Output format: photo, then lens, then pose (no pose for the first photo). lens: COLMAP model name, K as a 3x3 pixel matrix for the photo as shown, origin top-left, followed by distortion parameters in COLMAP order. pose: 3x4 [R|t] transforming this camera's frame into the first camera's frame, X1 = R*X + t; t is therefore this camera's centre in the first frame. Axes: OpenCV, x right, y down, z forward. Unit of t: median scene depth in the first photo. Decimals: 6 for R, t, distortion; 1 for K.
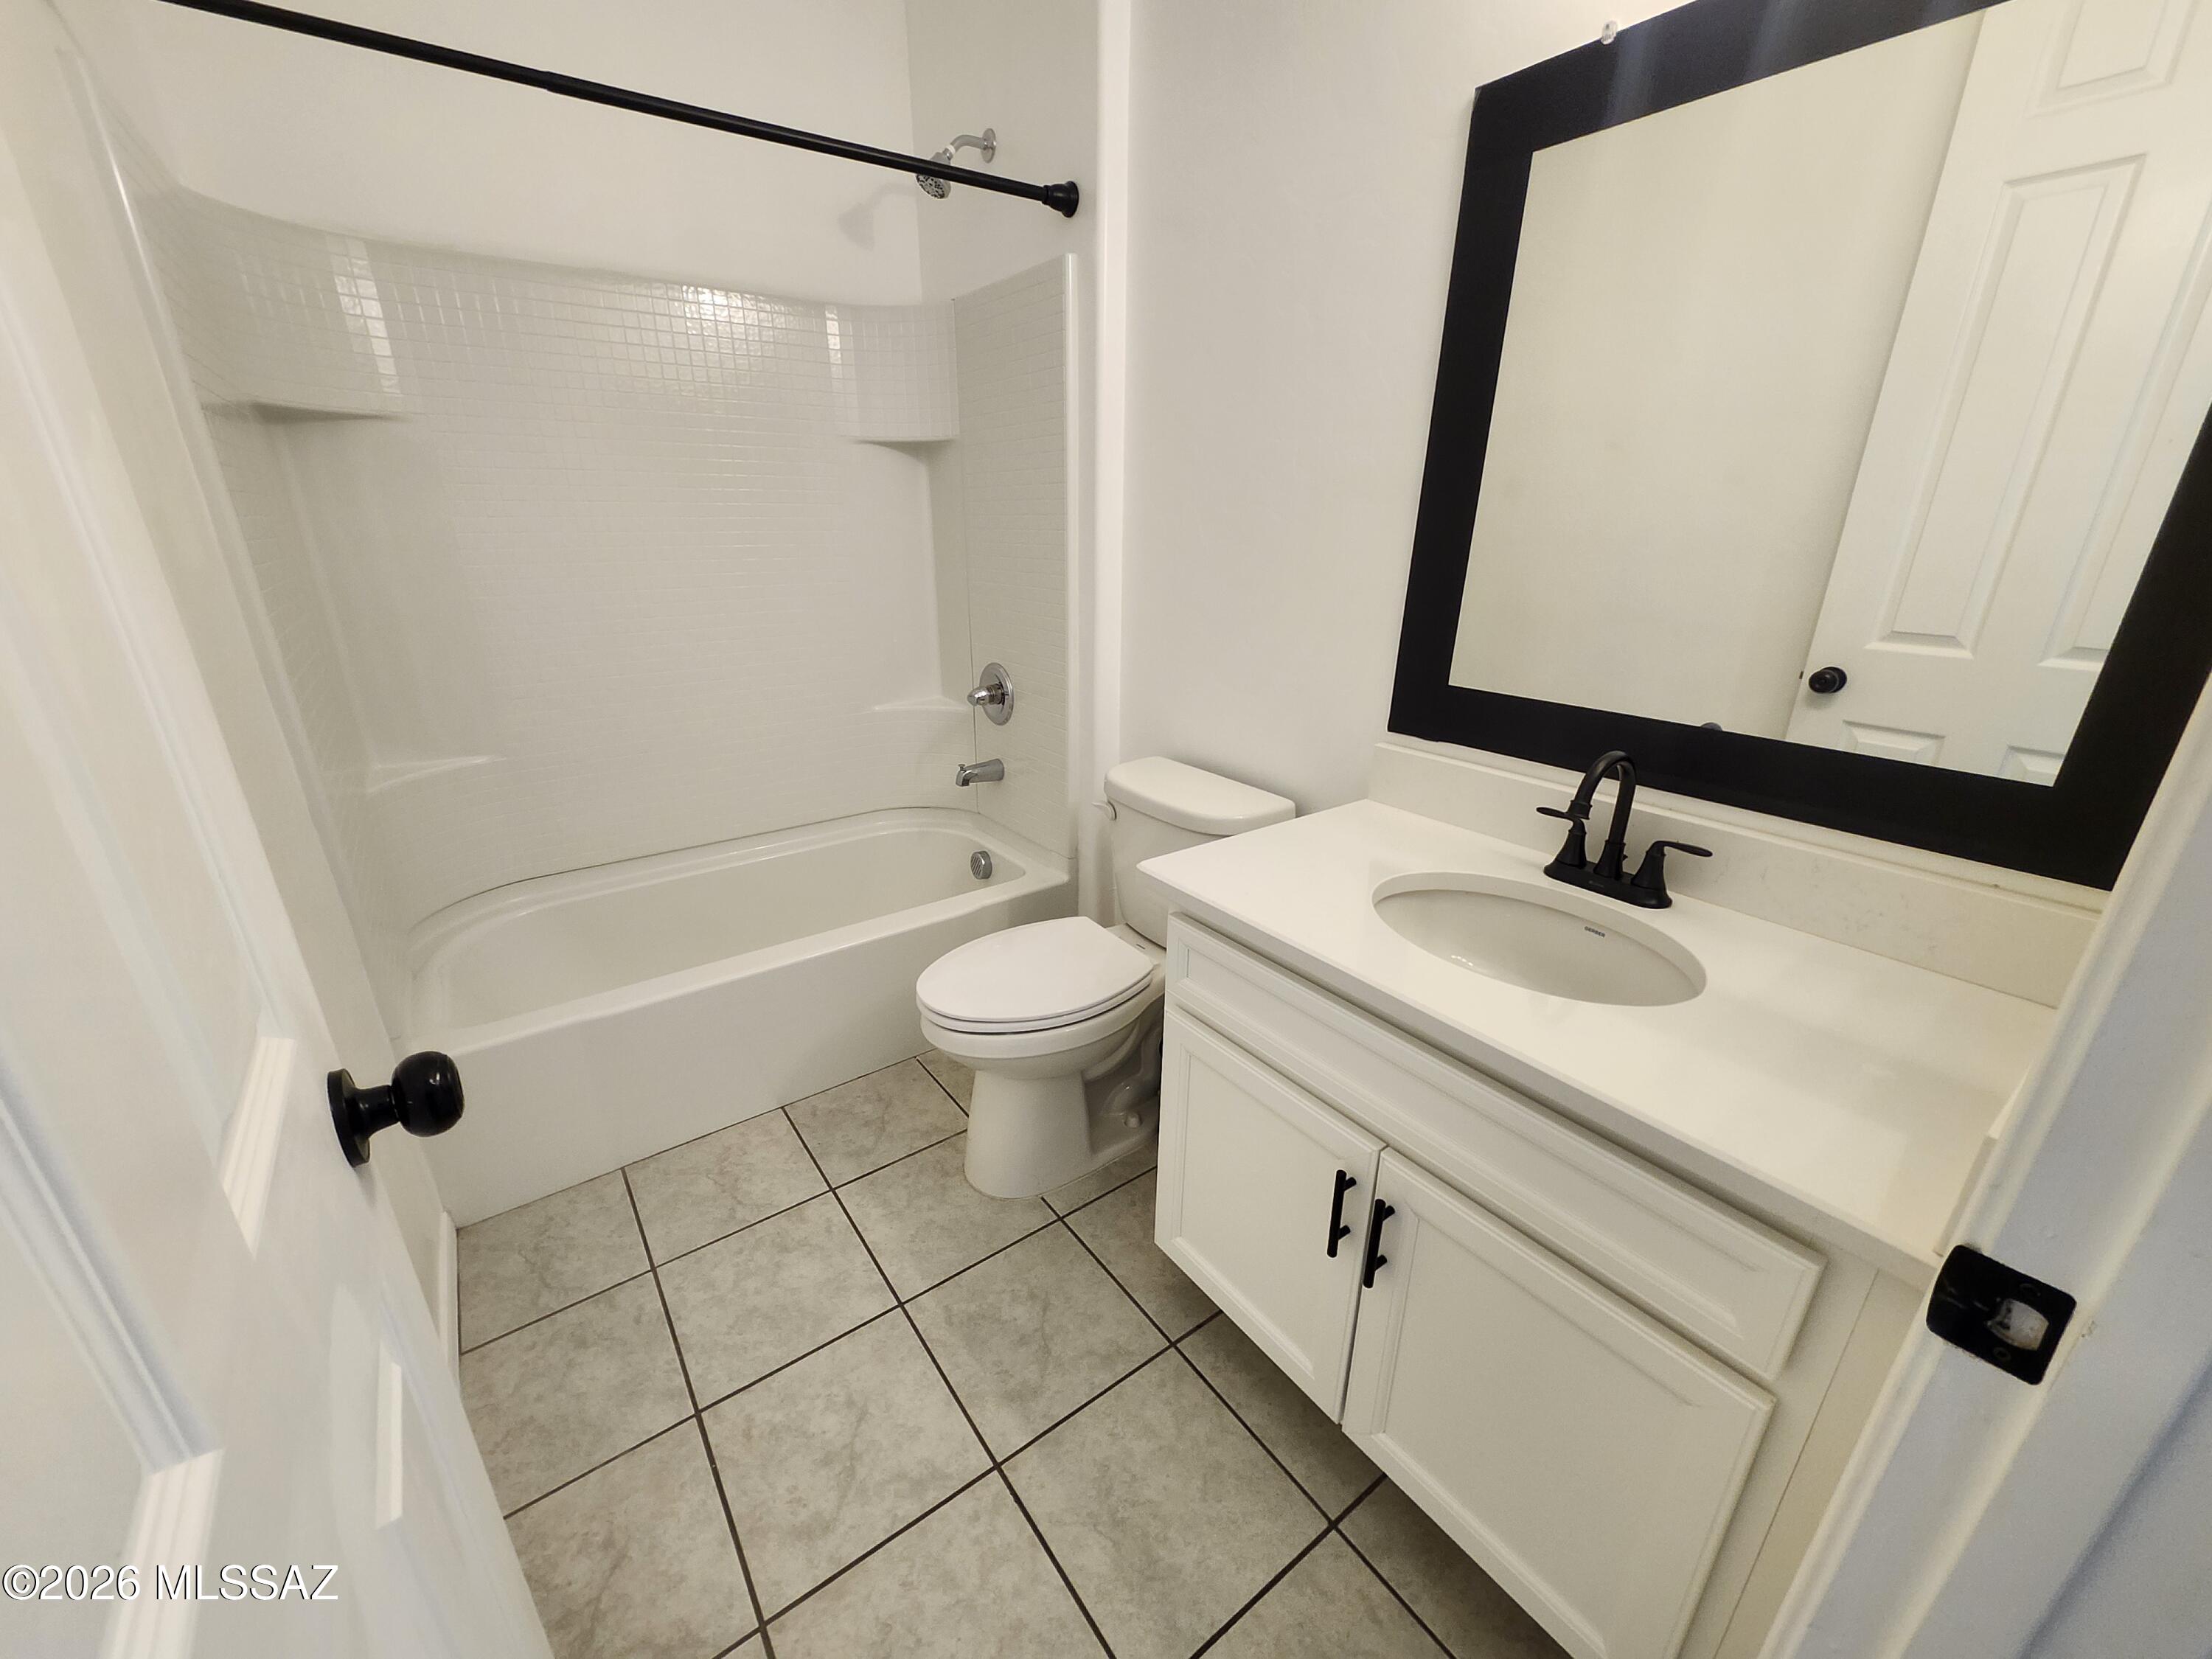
lens RADIAL K [[868.4, 0, 1108.3], [0, 868.4, 840.8], [0, 0, 1]] dist [0.001432, -0.000026]
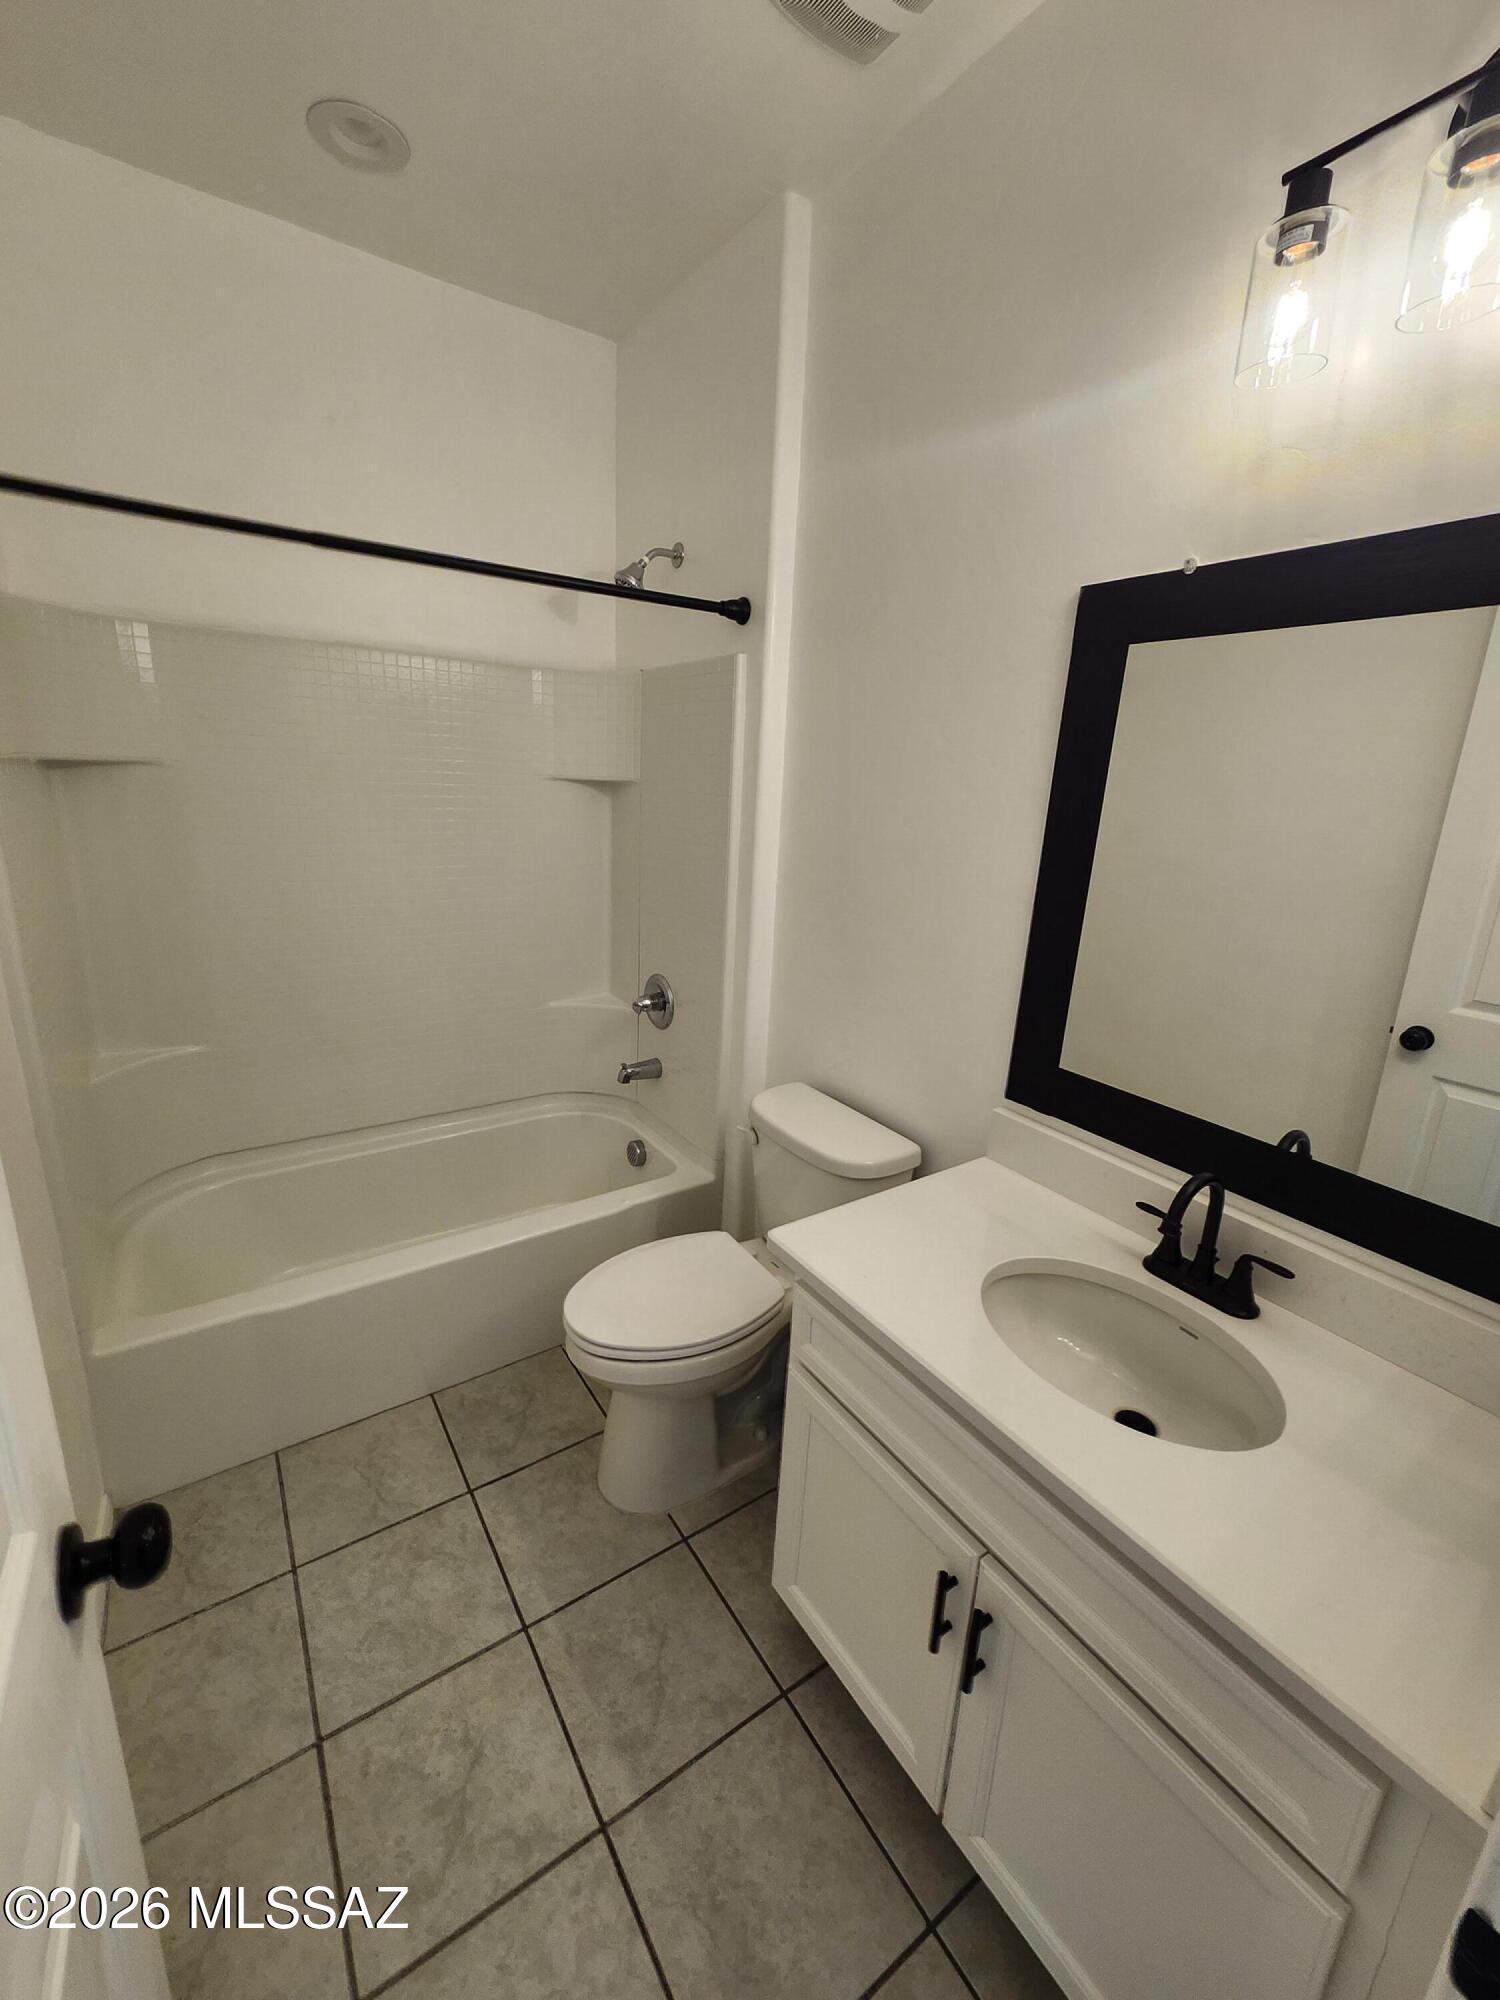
lens RADIAL K [[801.0, 0, 750.0], [0, 801.0, 1000.0], [0, 0, 1]] dist [-0.001034, -0.000029]
pose [[0.998702, 0.046384, -0.021054, 0.015590], [-0.048360, 0.993207, -0.105833, -0.128274], [0.016002, 0.106713, 0.994161, -0.026012]]
